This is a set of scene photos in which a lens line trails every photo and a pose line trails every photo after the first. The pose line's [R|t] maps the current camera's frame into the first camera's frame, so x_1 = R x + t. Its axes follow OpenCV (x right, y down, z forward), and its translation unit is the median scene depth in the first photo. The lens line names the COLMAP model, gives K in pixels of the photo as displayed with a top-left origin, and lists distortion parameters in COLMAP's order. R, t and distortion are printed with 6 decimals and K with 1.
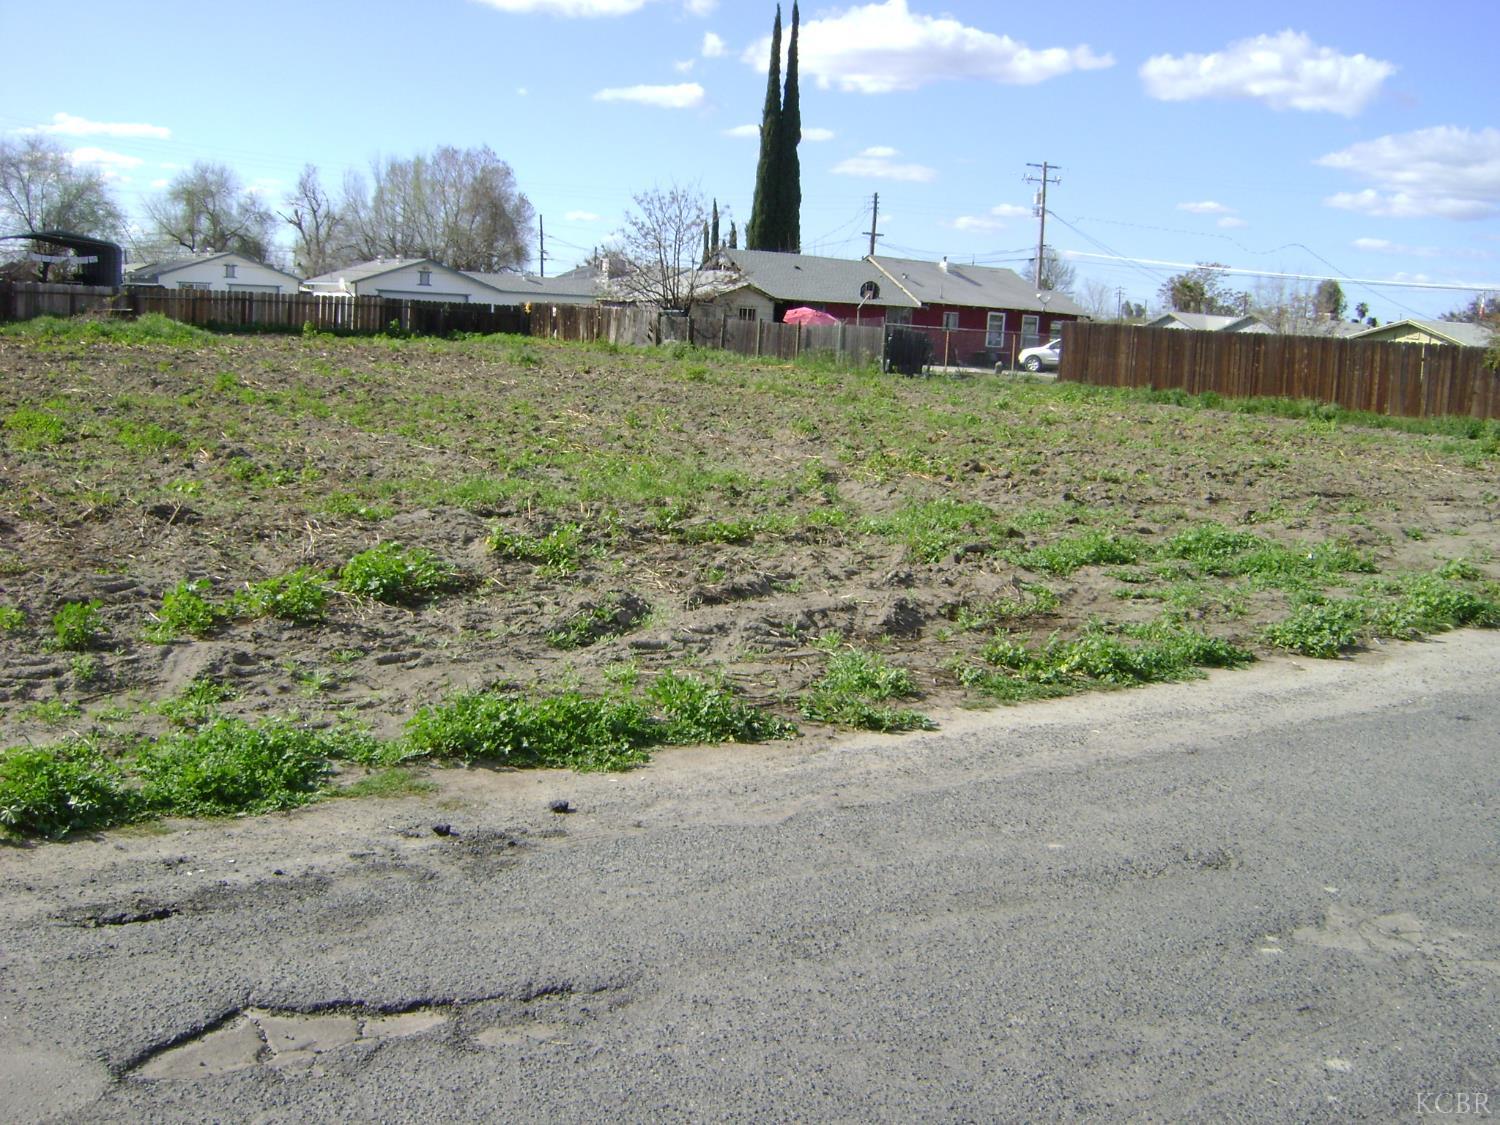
lens RADIAL K [[1528.1, 0, 750.0], [0, 1528.1, 562.5], [0, 0, 1]] dist [-0.153926, 0.093611]
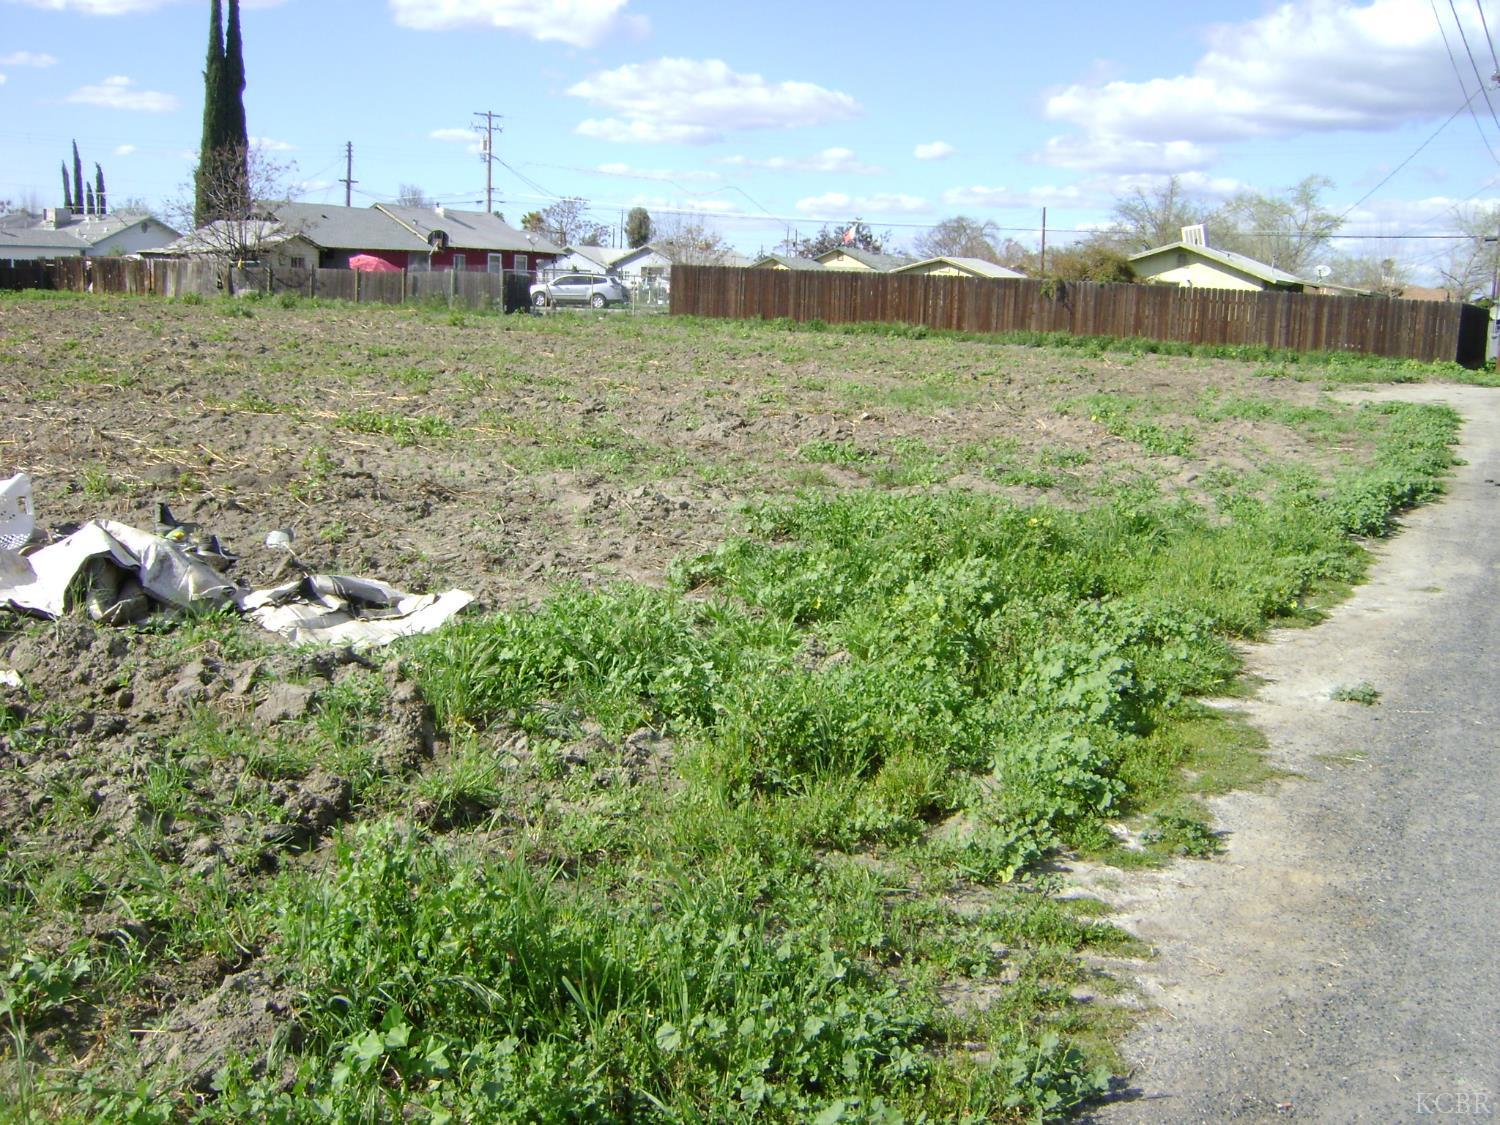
lens RADIAL K [[1528.1, 0, 750.0], [0, 1528.1, 562.5], [0, 0, 1]] dist [-0.153926, 0.093611]
pose [[0.883855, -0.104126, 0.456025, -0.866028], [0.082665, 0.994335, 0.066821, -0.001526], [-0.460399, -0.021363, 0.887455, -0.271263]]
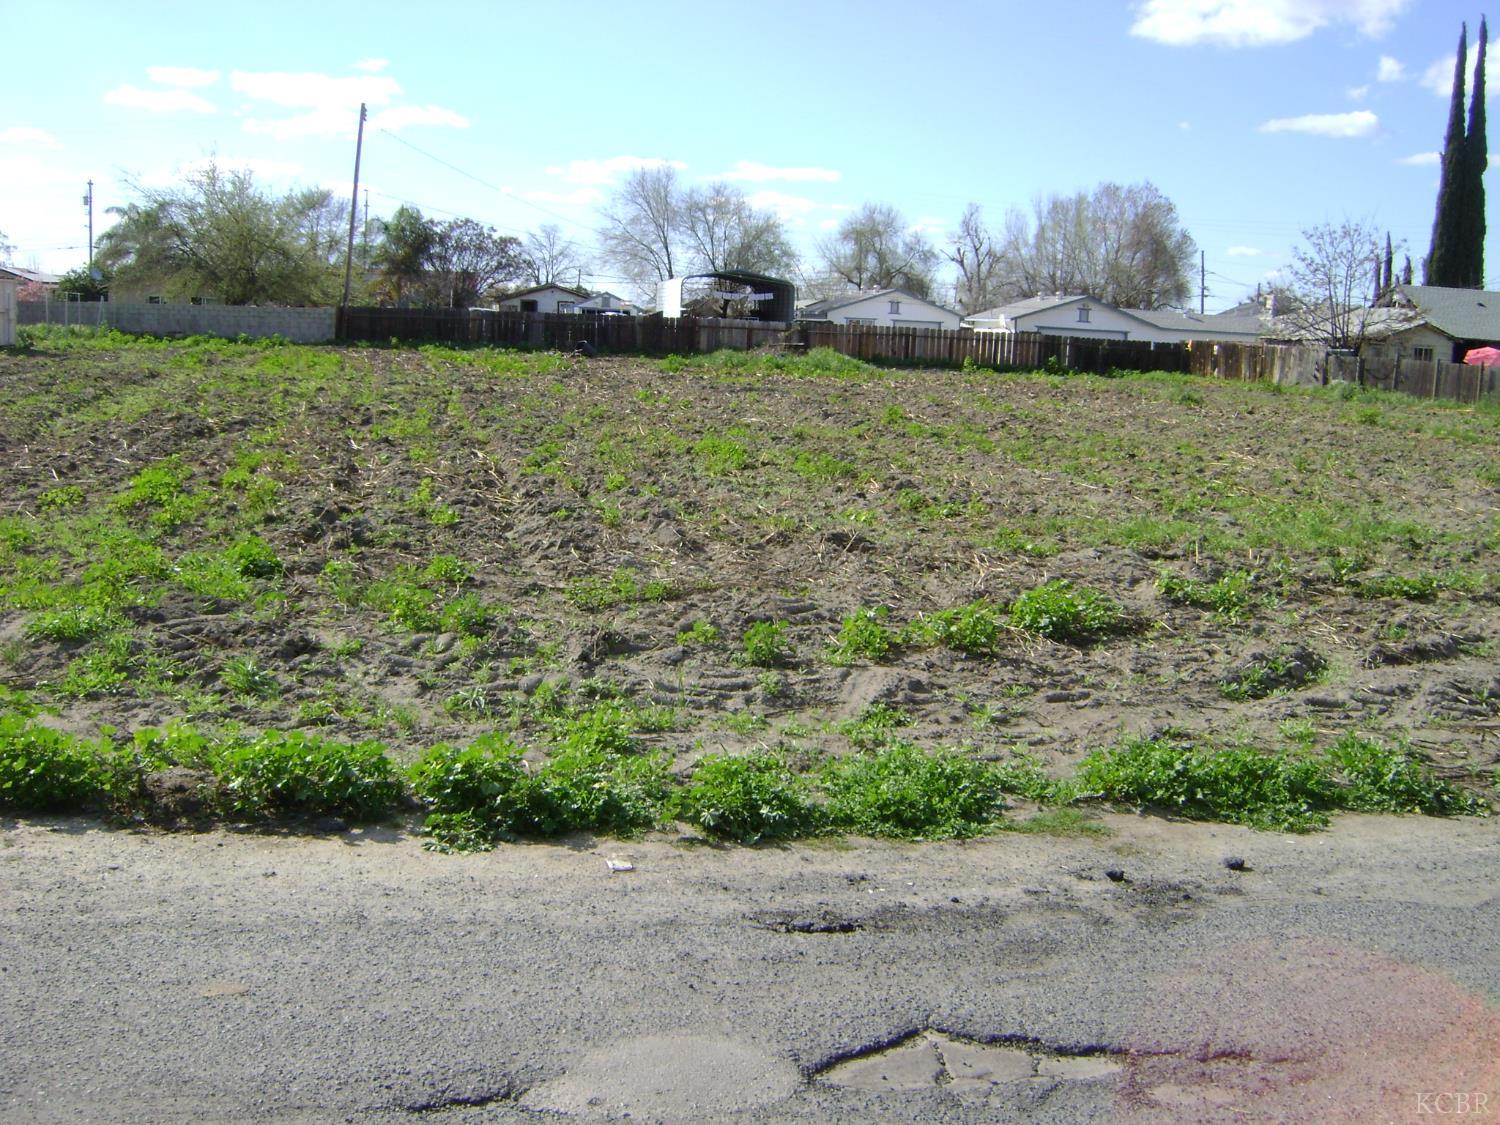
lens RADIAL K [[1528.1, 0, 750.0], [0, 1528.1, 562.5], [0, 0, 1]] dist [-0.153926, 0.093611]
pose [[0.912856, 0.047927, -0.405459, -0.015468], [-0.057377, 0.998290, -0.011178, -0.001927], [0.404230, 0.033468, 0.914045, -0.005499]]
